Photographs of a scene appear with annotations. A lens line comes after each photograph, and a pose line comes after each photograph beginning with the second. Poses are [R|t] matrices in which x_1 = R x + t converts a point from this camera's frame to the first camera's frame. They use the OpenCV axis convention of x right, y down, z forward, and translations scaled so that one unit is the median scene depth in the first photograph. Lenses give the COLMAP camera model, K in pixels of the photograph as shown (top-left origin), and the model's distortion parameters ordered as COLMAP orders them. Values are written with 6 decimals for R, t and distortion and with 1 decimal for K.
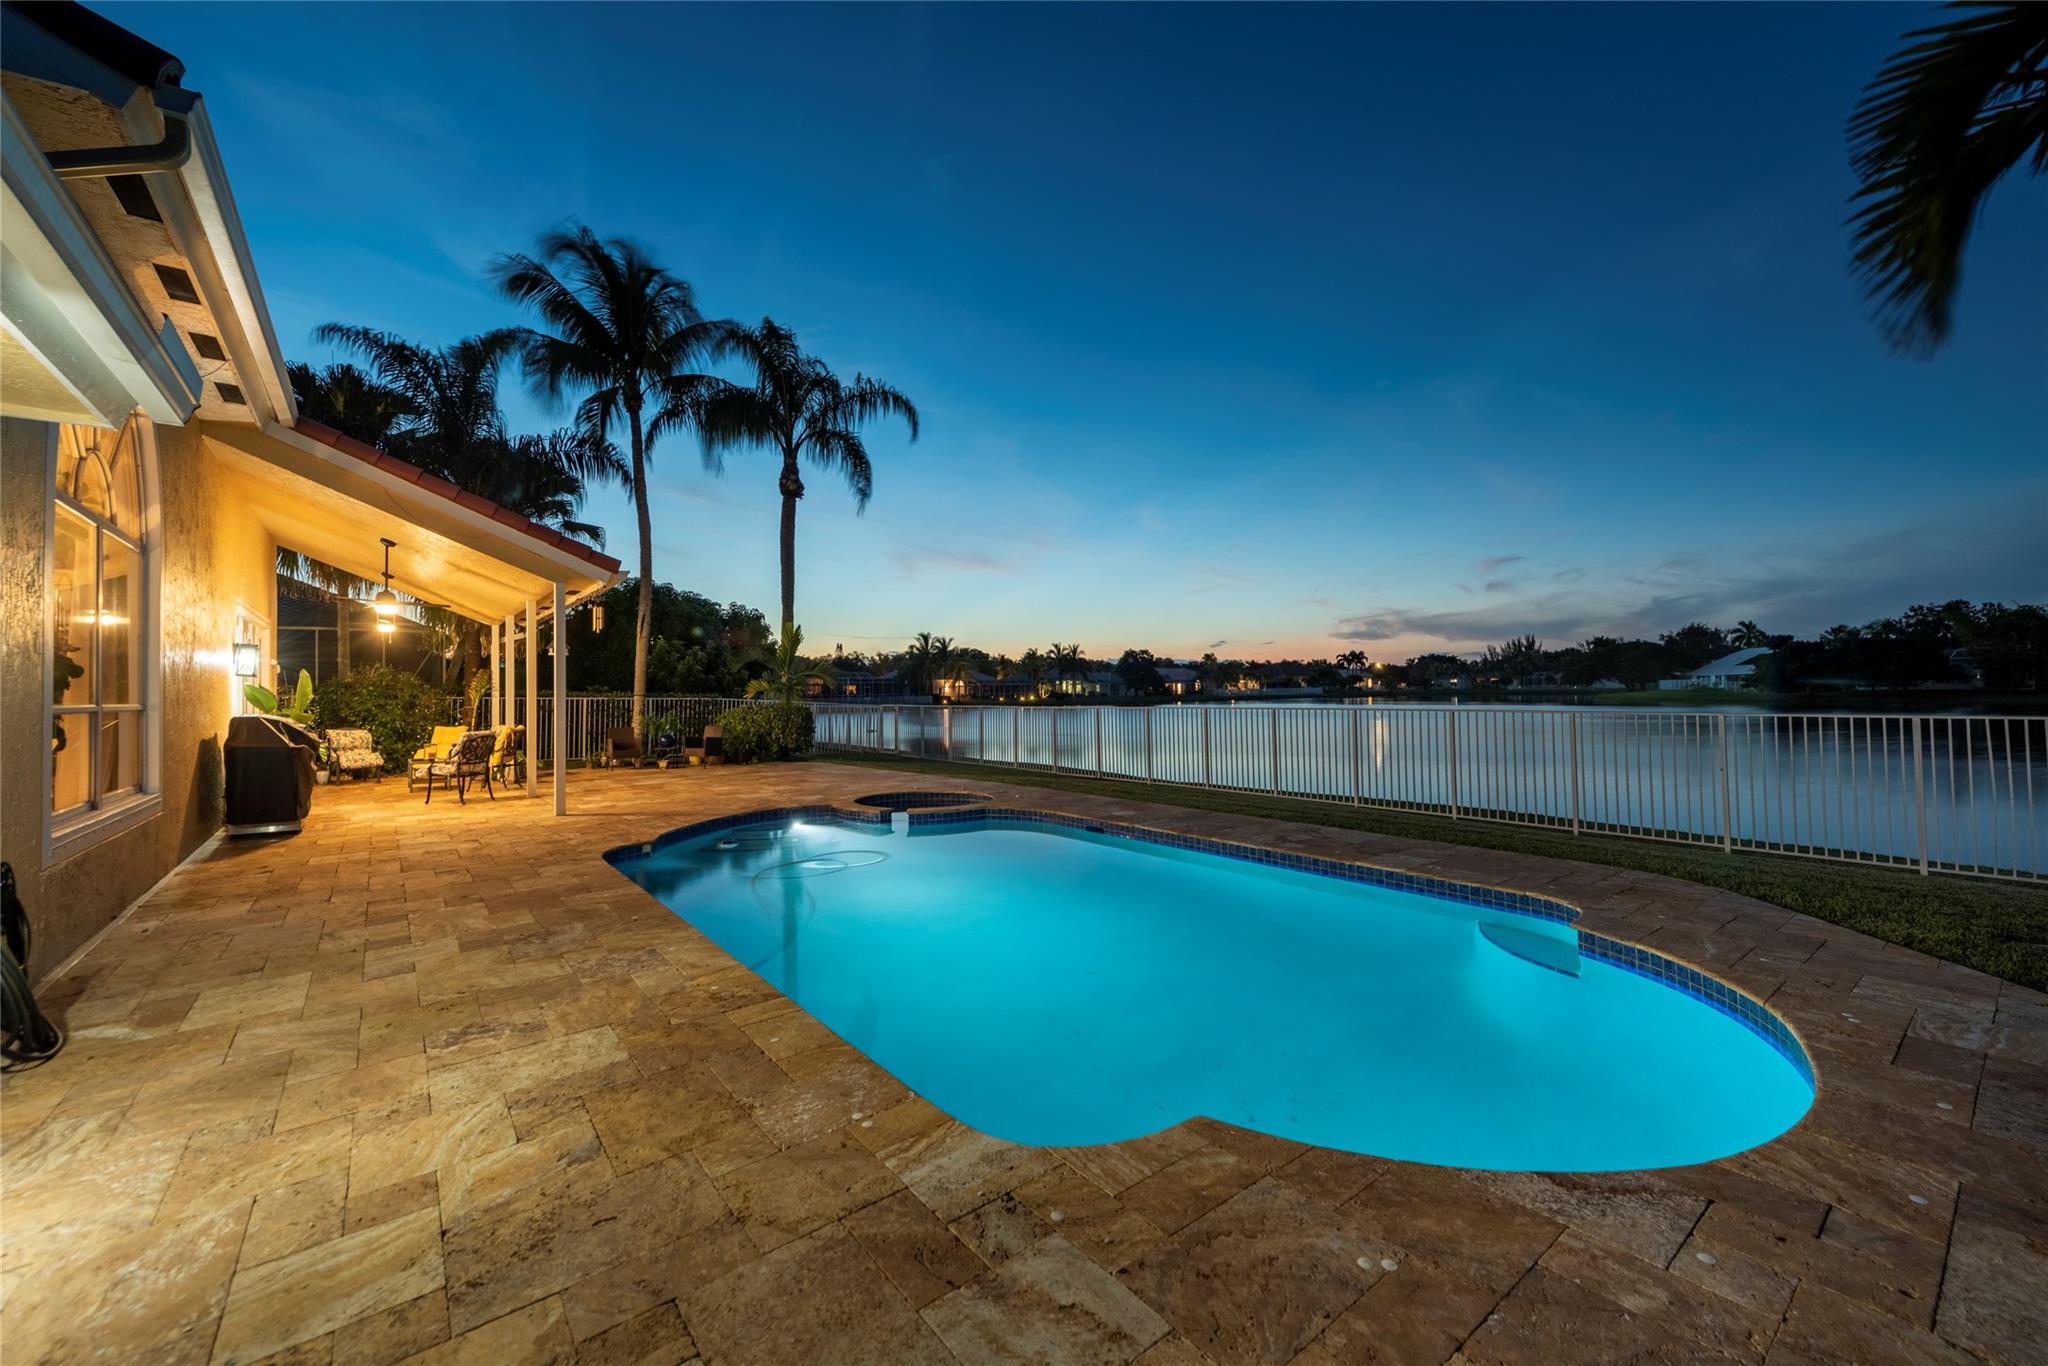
lens RADIAL K [[832.1, 0, 1046.5], [0, 832.1, 677.1], [0, 0, 1]] dist [0.011591, -0.003185]
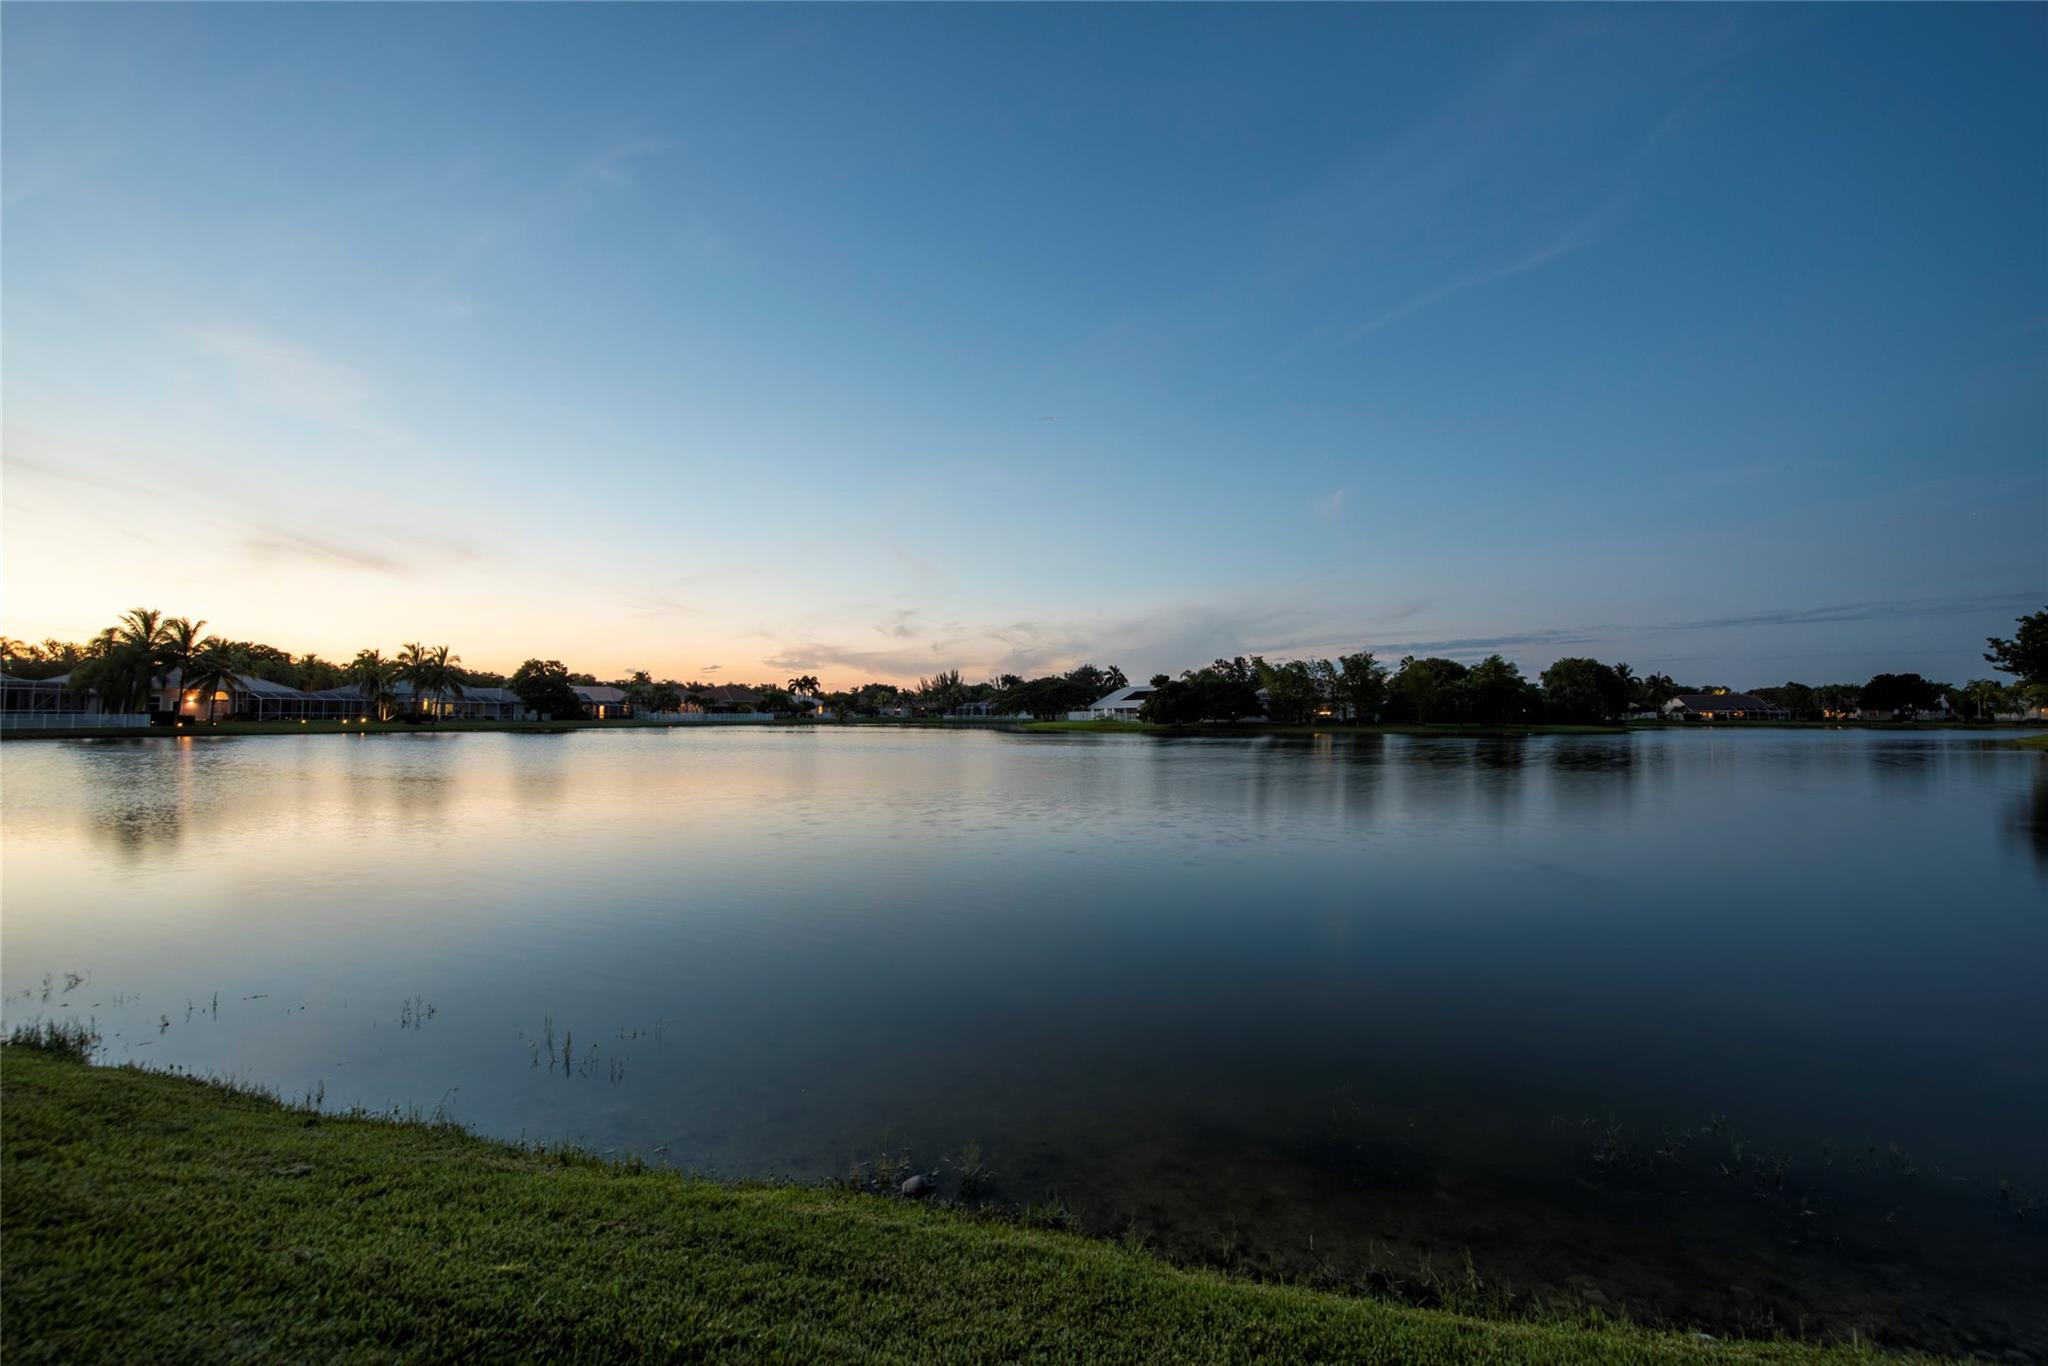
lens RADIAL K [[832.1, 0, 1026.5], [0, 832.1, 672.1], [0, 0, 1]] dist [0.011591, -0.003185]
pose [[0.803148, 0.048418, 0.593809, 0.065531], [-0.025573, 0.998575, -0.046833, 0.030828], [-0.595231, 0.022428, 0.803242, 1.082223]]
